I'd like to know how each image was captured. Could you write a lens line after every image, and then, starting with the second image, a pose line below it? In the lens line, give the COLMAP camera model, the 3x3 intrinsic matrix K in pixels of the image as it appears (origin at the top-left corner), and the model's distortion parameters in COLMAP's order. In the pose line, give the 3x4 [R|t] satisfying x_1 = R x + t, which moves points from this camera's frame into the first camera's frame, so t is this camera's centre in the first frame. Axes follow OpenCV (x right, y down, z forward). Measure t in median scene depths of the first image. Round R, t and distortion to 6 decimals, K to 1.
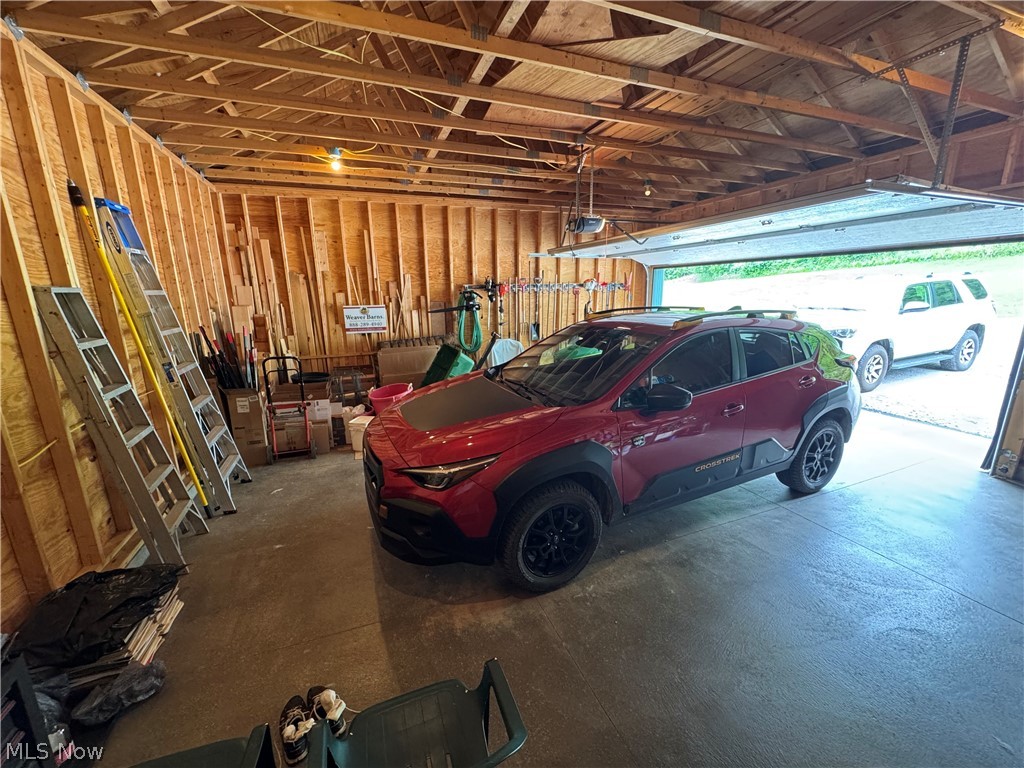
lens RADIAL K [[411.3, 0, 513.0], [0, 411.3, 384.7], [0, 0, 1]] dist [-0.001937, 0.000519]
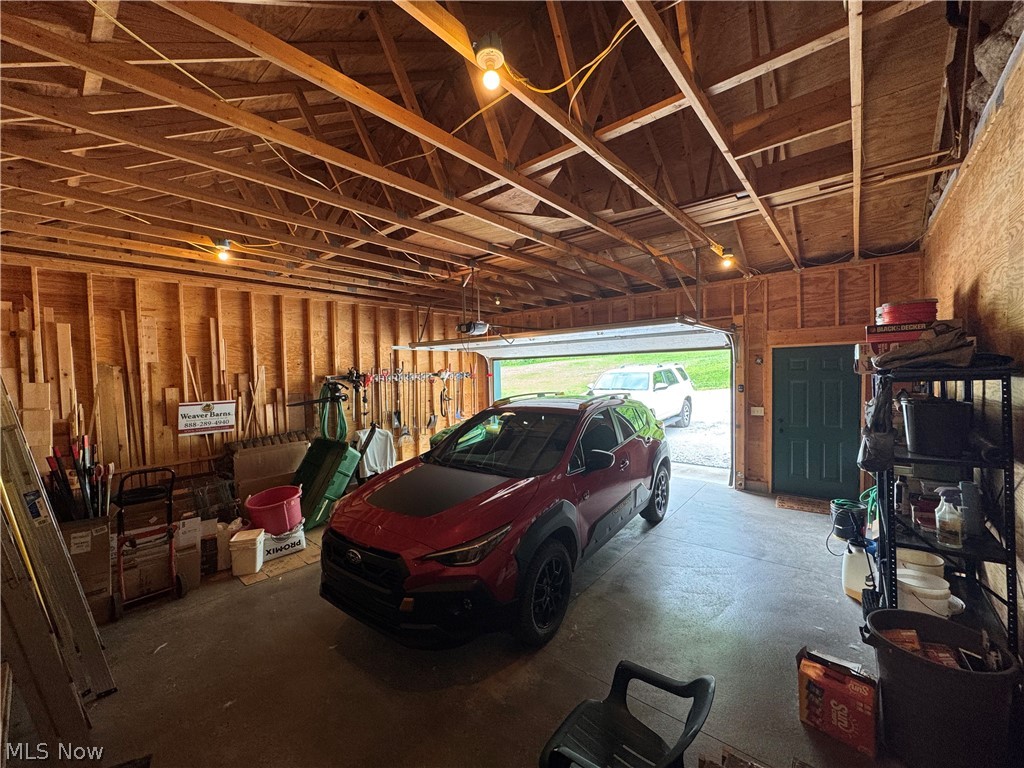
lens RADIAL K [[411.3, 0, 515.3], [0, 411.3, 382.6], [0, 0, 1]] dist [-0.001937, 0.000519]
pose [[0.875544, -0.020879, 0.482688, -0.222873], [0.119894, 0.977204, -0.175206, -0.005584], [-0.468026, 0.211272, 0.858088, -0.040316]]
